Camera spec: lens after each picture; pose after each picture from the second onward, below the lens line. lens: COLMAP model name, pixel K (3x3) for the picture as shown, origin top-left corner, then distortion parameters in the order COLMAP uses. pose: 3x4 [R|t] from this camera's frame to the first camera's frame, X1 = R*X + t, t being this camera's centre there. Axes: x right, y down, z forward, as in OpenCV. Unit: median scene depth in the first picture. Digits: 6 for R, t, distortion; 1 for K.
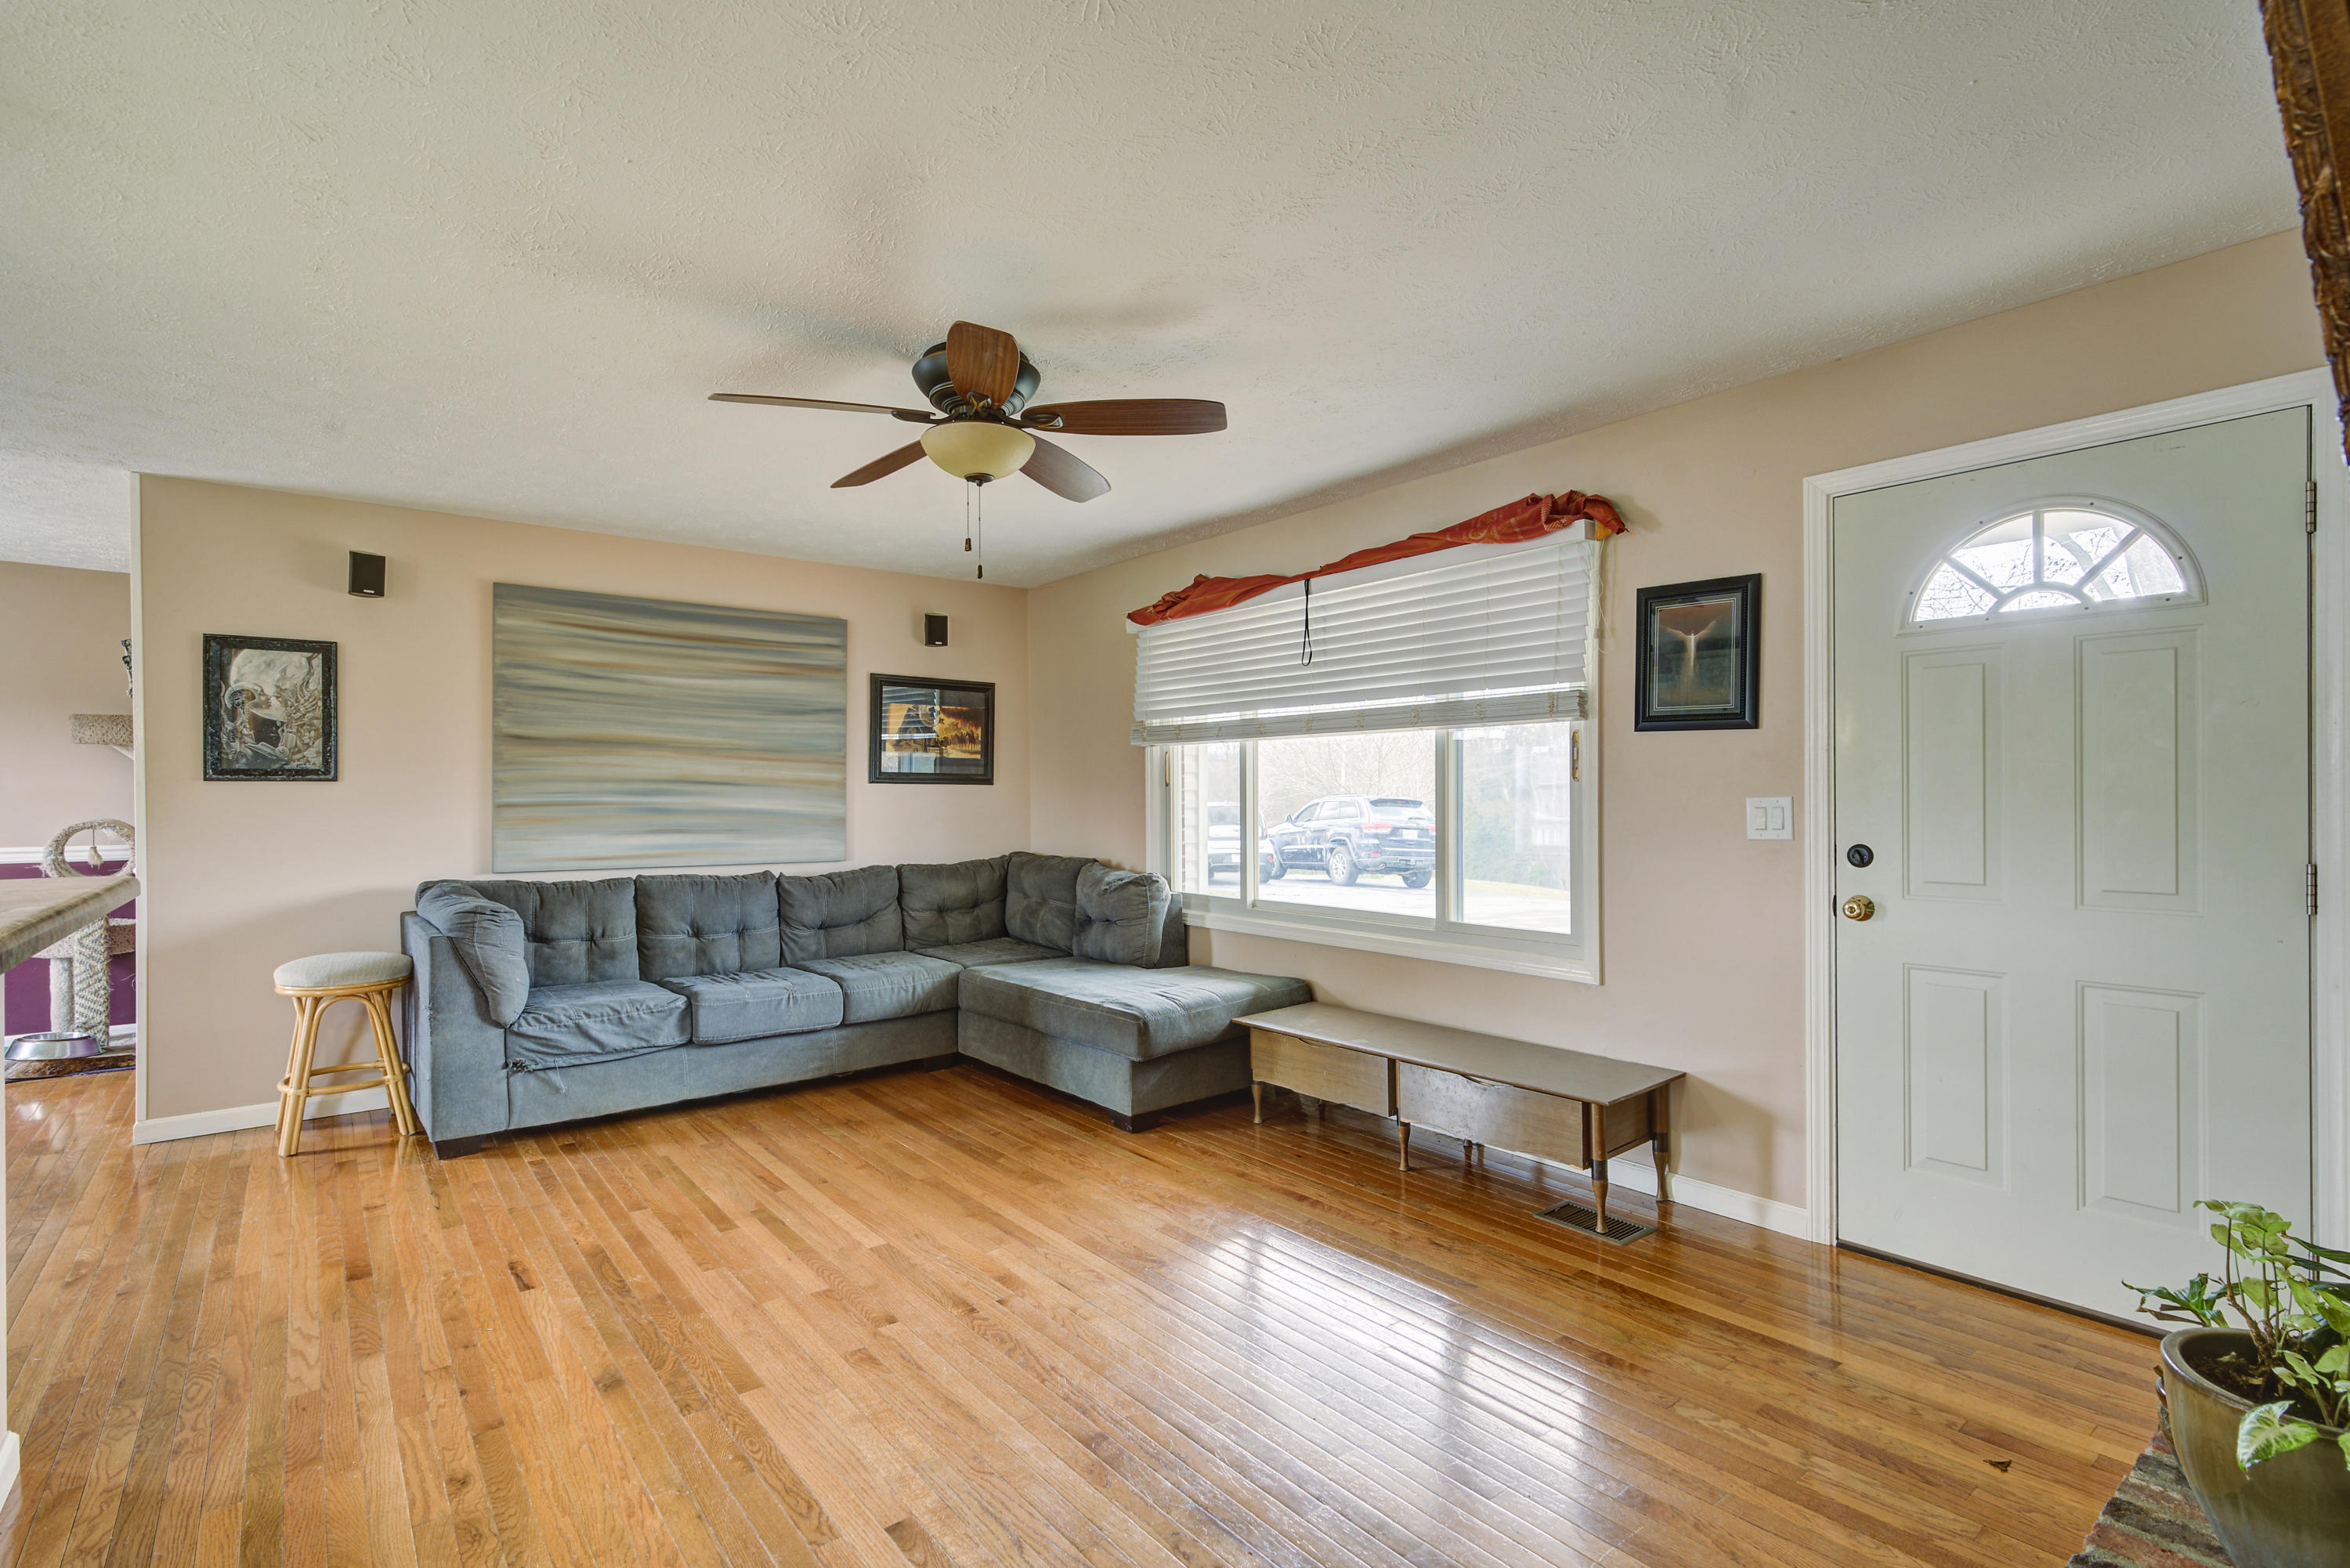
lens RADIAL K [[1098.6, 0, 1176.8], [0, 1098.6, 800.9], [0, 0, 1]] dist [-0.001726, 0.001875]
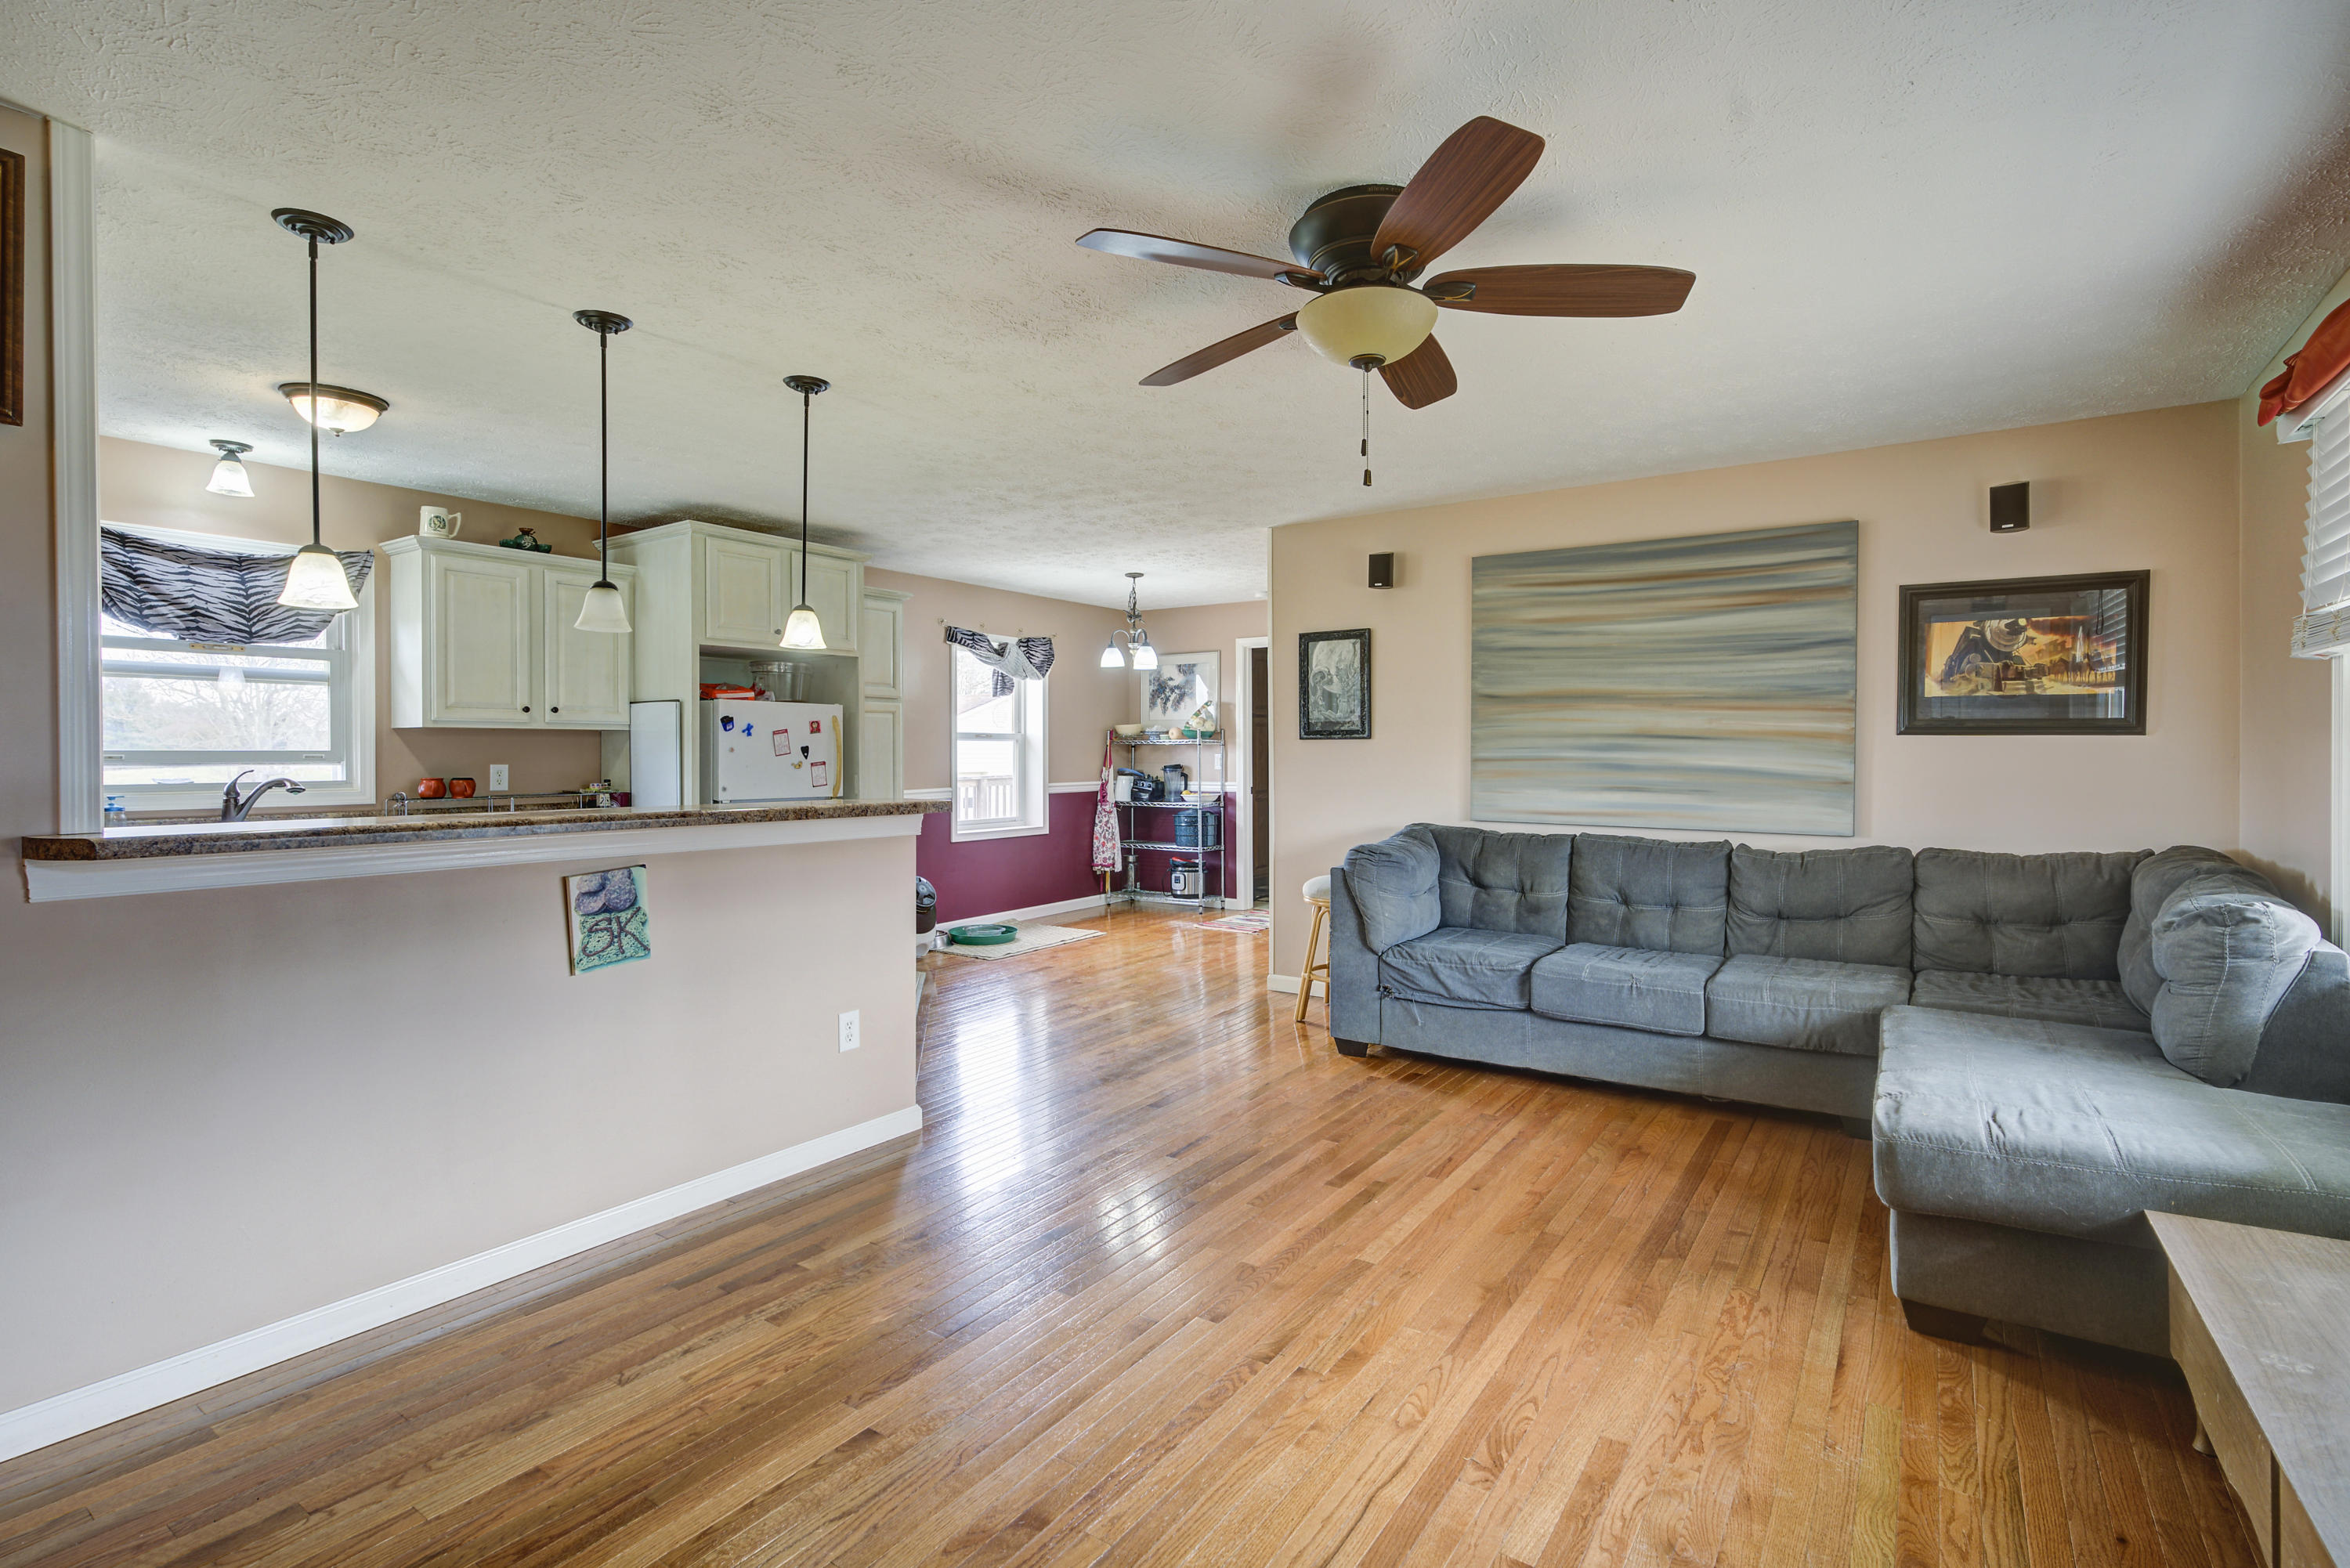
lens RADIAL K [[1098.6, 0, 1182.1], [0, 1098.6, 765.7], [0, 0, 1]] dist [-0.001726, 0.001875]
pose [[0.298938, 0.018702, -0.954089, 0.373050], [-0.001844, 0.999817, 0.019020, -0.010821], [0.954271, -0.003927, 0.298917, 0.417703]]
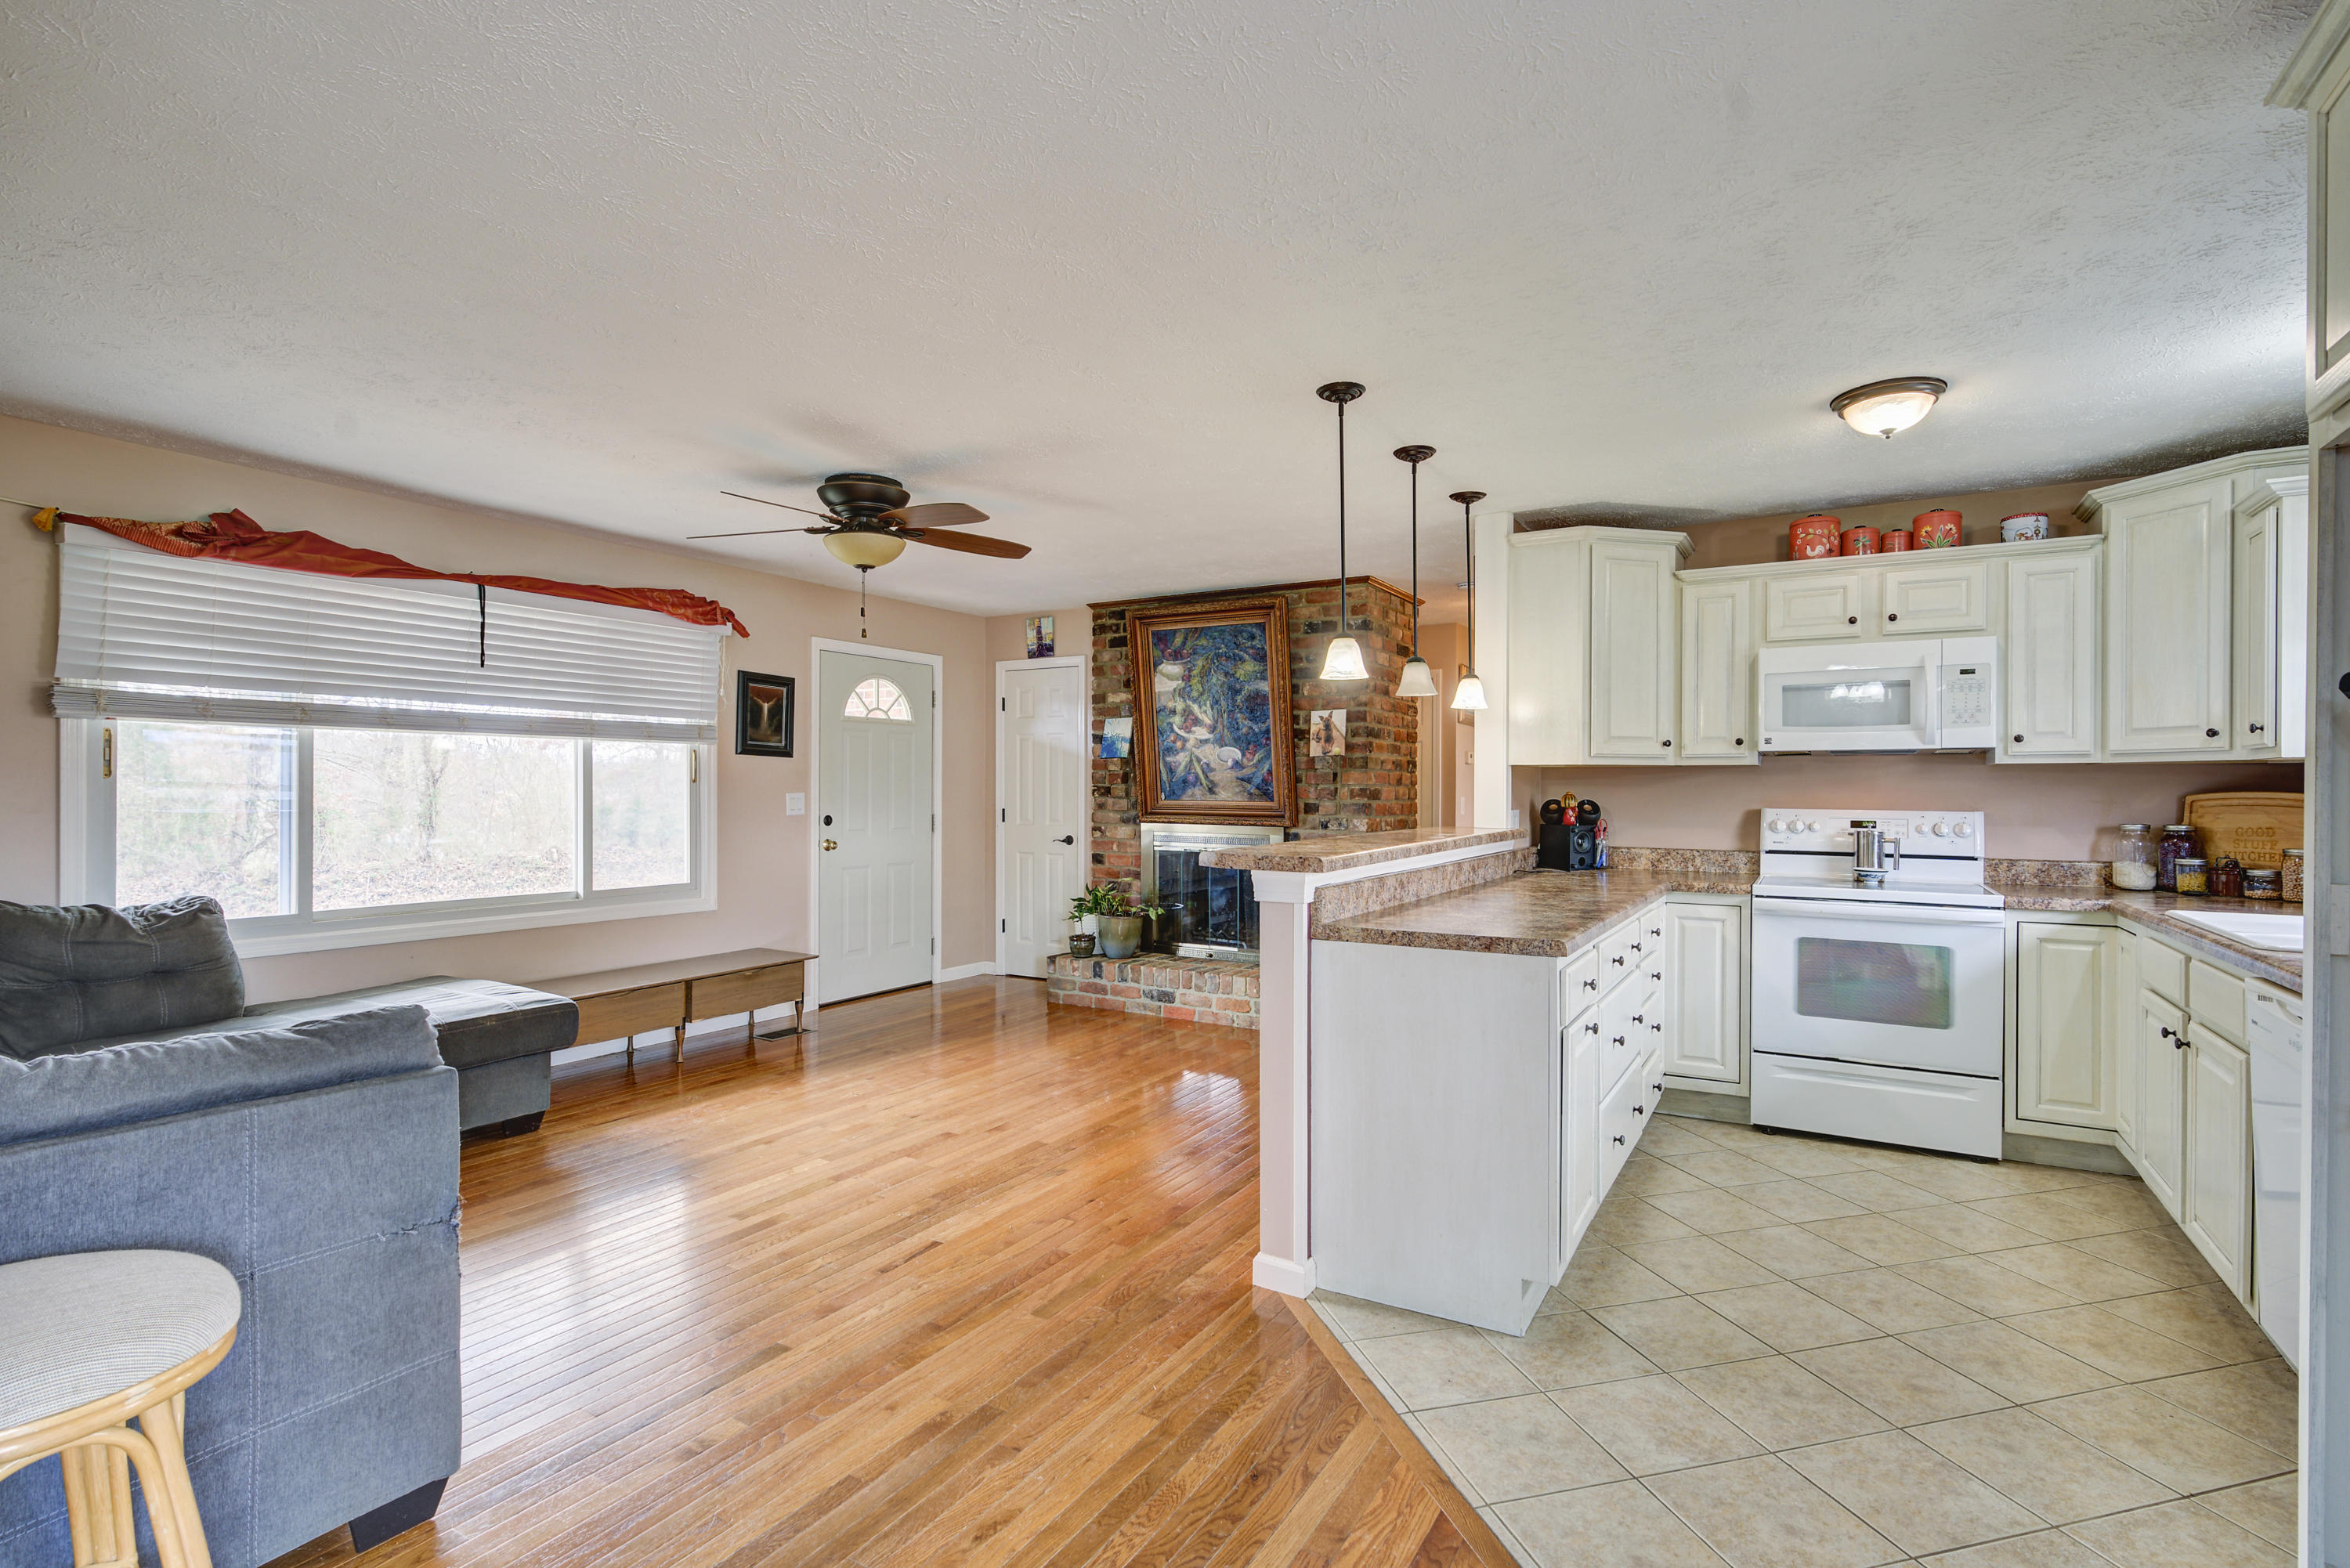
lens RADIAL K [[1098.6, 0, 1192.2], [0, 1098.6, 791.2], [0, 0, 1]] dist [-0.001726, 0.001875]
pose [[-0.375645, 0.004157, 0.926754, -0.938114], [0.002007, 0.999991, -0.003672, -0.005110], [-0.926761, 0.000480, -0.375650, 0.724106]]
